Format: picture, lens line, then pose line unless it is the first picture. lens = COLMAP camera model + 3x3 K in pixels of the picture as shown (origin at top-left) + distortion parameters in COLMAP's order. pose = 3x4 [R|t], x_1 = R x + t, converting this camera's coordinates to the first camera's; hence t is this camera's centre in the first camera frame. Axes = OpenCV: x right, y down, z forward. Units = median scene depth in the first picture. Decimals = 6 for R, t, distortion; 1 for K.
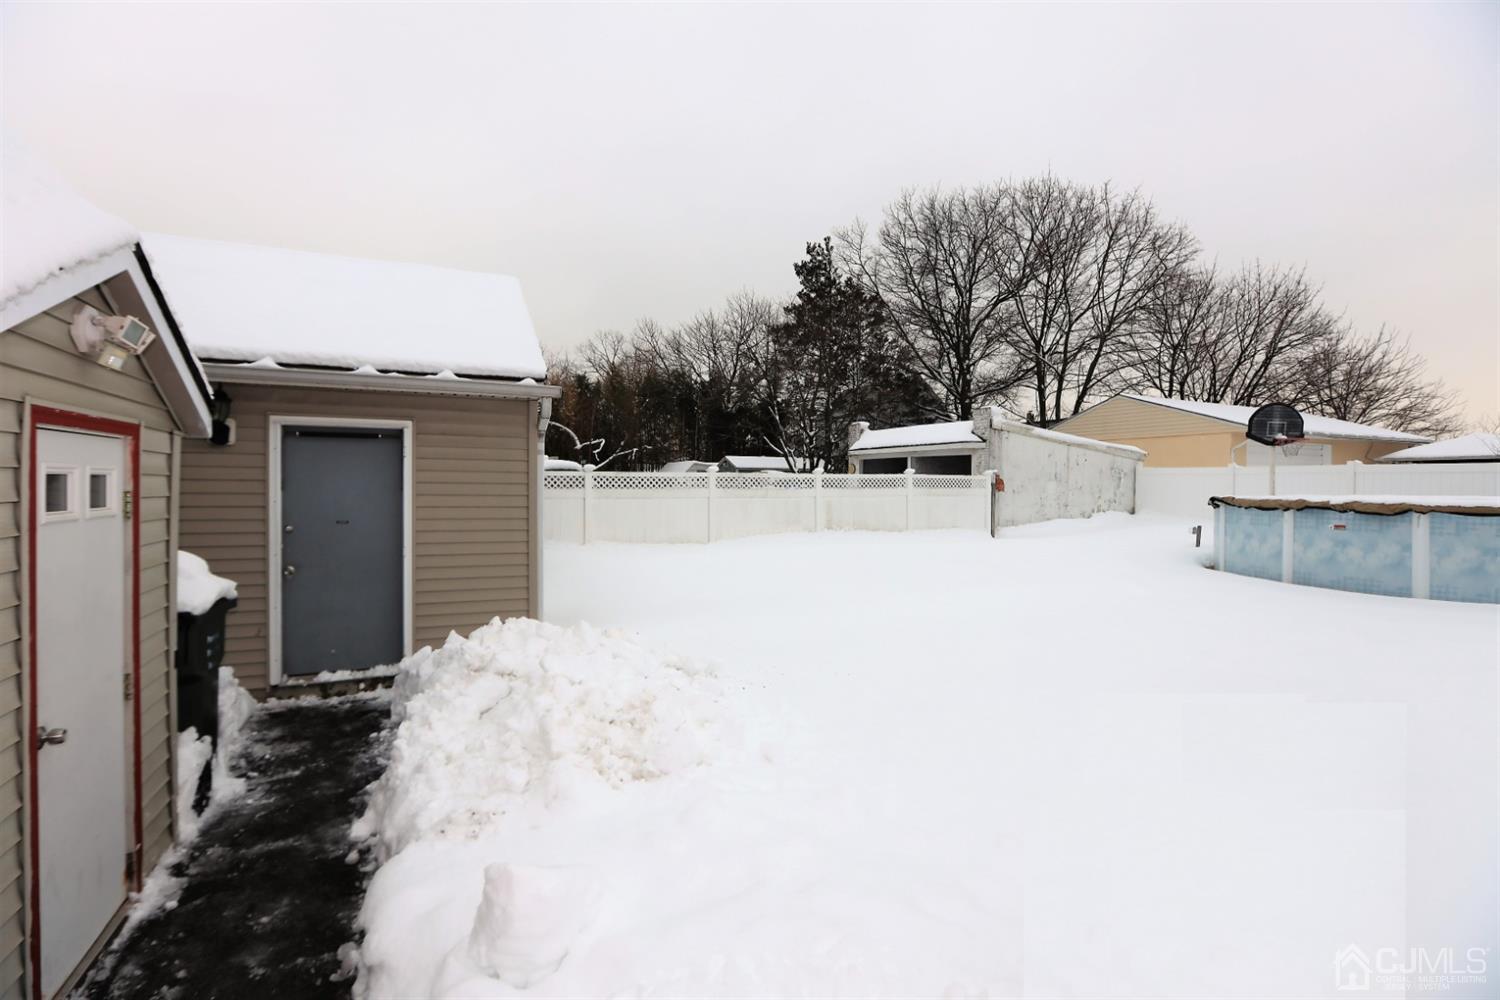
lens RADIAL K [[689.3, 0, 747.9], [0, 689.3, 493.3], [0, 0, 1]] dist [-0.053752, 0.018149]
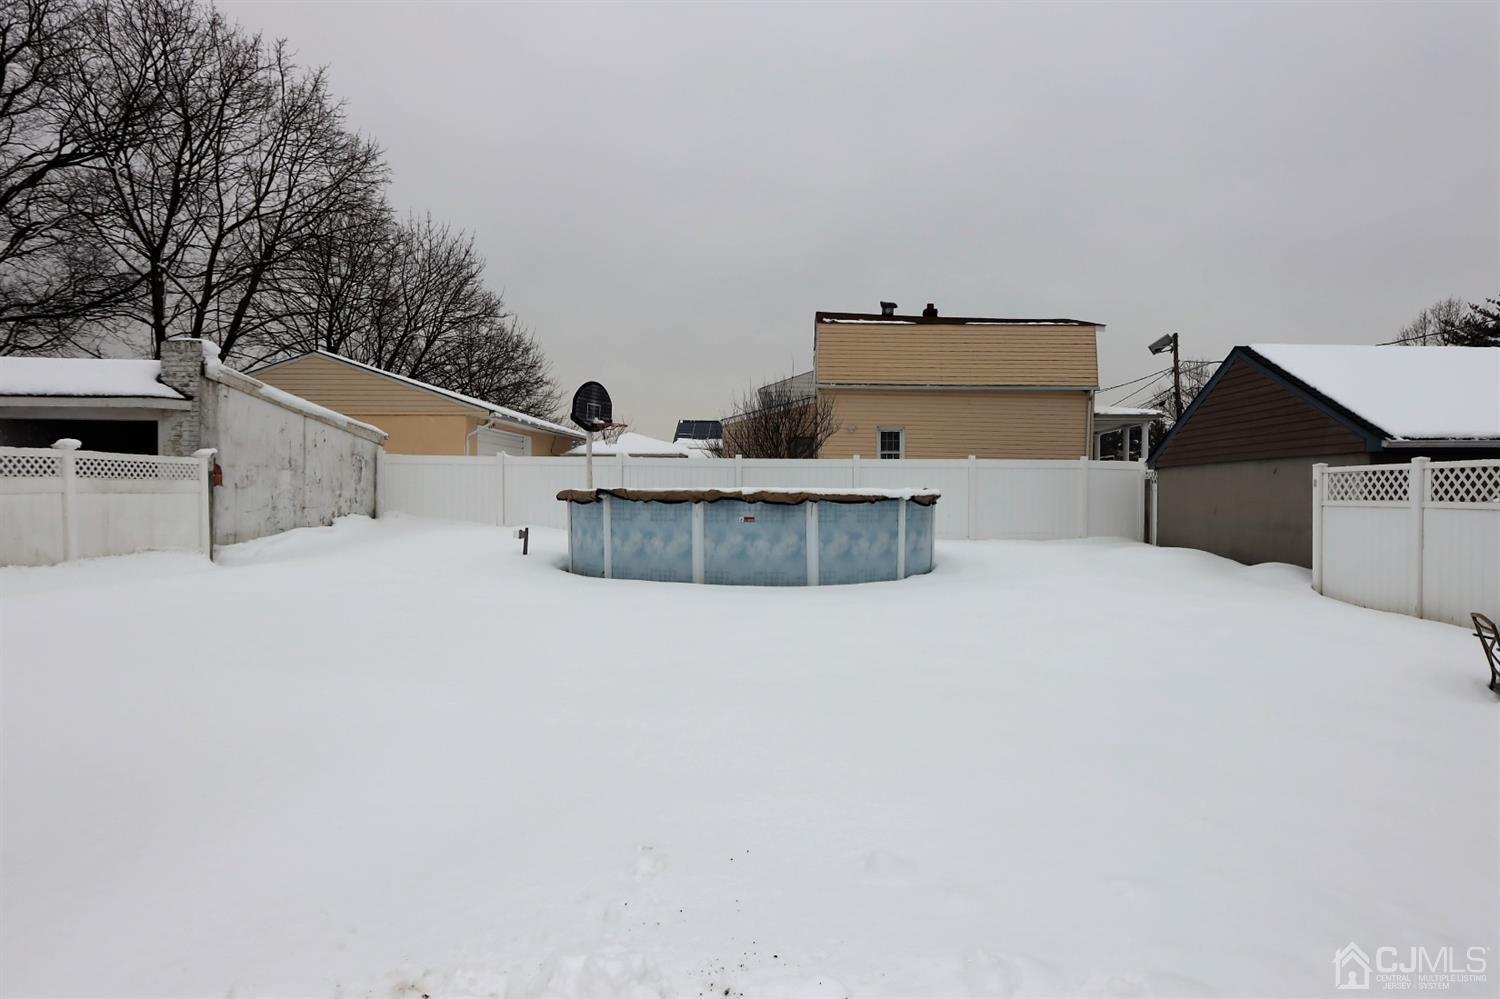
lens RADIAL K [[896.5, 0, 750.0], [0, 896.5, 499.5], [0, 0, 1]] dist [-0.003179, -0.000126]
pose [[0.426766, -0.011464, 0.904290, -0.157120], [0.008996, 0.999924, 0.008430, 0.007953], [-0.904317, 0.004537, 0.426836, 0.291522]]
